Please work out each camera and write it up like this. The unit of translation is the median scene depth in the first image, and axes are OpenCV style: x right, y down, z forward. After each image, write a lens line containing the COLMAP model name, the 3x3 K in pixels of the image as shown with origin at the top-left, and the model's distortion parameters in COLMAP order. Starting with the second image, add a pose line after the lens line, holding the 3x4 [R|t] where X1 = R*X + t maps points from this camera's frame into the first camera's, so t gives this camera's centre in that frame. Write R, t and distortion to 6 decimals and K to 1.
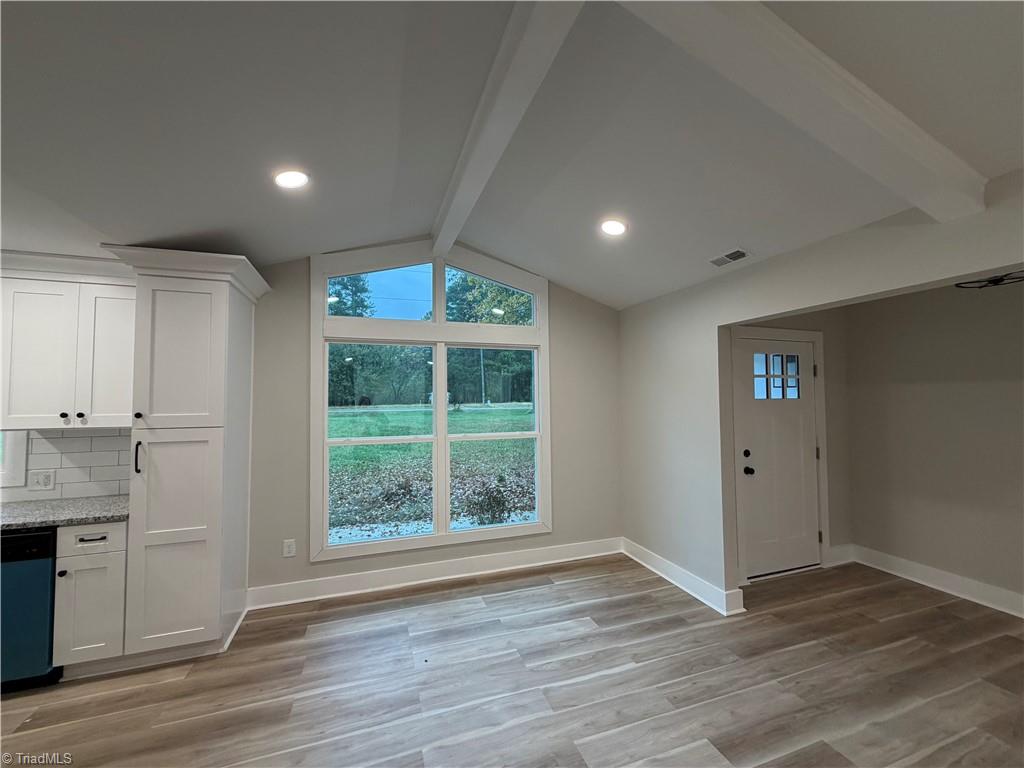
lens RADIAL K [[406.3, 0, 511.0], [0, 406.3, 385.4], [0, 0, 1]] dist [0.000608, 0.000673]
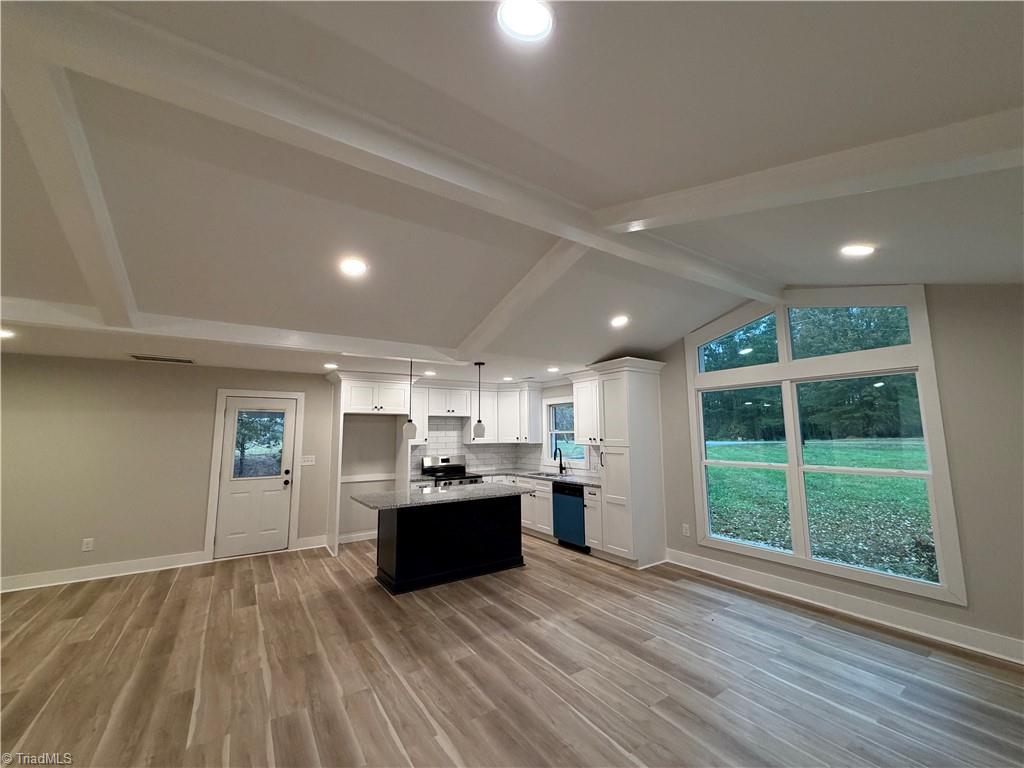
lens RADIAL K [[406.3, 0, 510.6], [0, 406.3, 383.6], [0, 0, 1]] dist [0.000608, 0.000673]
pose [[0.263161, -0.109087, -0.958565, 0.925431], [0.042868, 0.993928, -0.101343, -0.022233], [0.963799, -0.014422, 0.266239, -0.035690]]
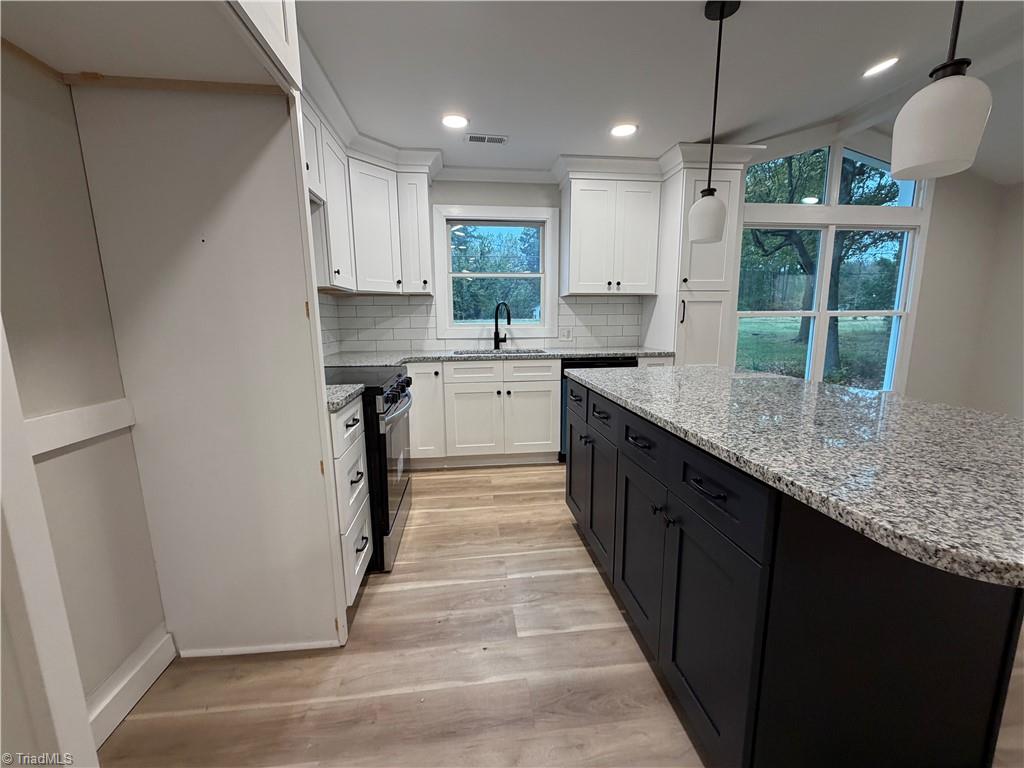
lens RADIAL K [[406.3, 0, 510.5], [0, 406.3, 384.5], [0, 0, 1]] dist [0.000608, 0.000673]
pose [[0.976697, 0.036329, -0.211524, -1.028612], [0.006411, 0.980191, 0.197950, 0.123693], [0.214525, -0.194693, 0.957117, -0.424111]]
